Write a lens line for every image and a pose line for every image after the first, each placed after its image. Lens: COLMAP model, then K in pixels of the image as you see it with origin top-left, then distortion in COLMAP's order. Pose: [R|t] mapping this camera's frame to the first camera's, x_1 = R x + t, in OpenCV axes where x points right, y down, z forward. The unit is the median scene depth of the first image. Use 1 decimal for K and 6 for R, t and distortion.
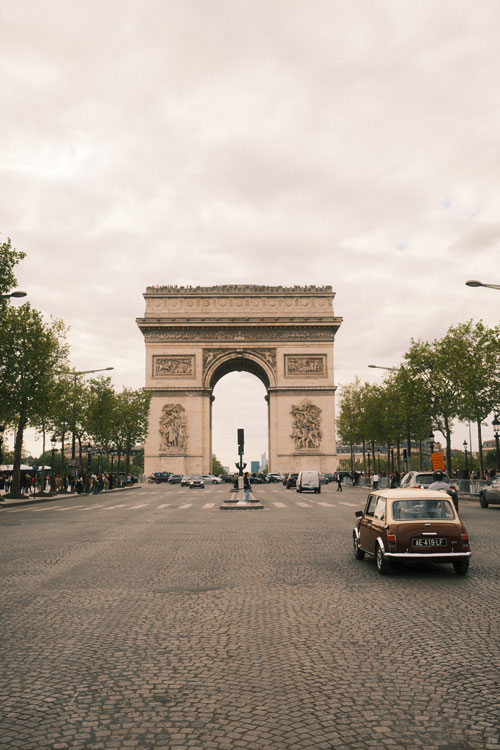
lens RADIAL K [[790.2, 0, 250.0], [0, 790.2, 375.0], [0, 0, 1]] dist [-0.002685, -0.001510]
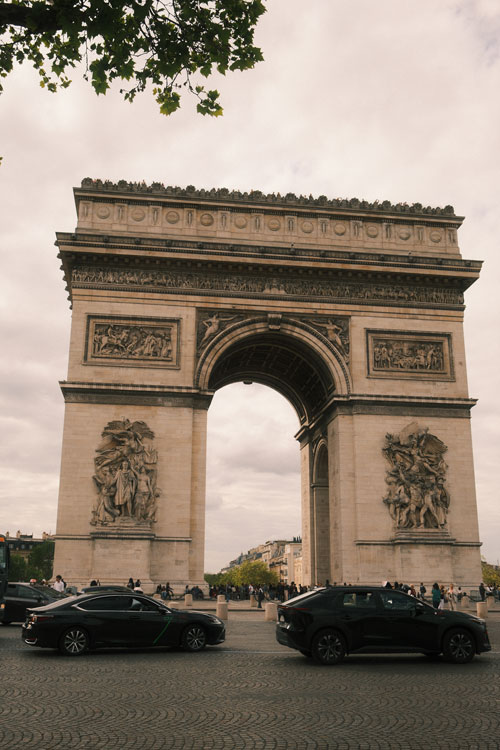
lens RADIAL K [[790.2, 0, 250.0], [0, 790.2, 375.0], [0, 0, 1]] dist [-0.002685, -0.001510]
pose [[0.990536, 0.051113, 0.127378, -0.086527], [-0.032563, 0.989090, -0.143671, 0.072432], [-0.133332, 0.138164, 0.981394, 0.542478]]
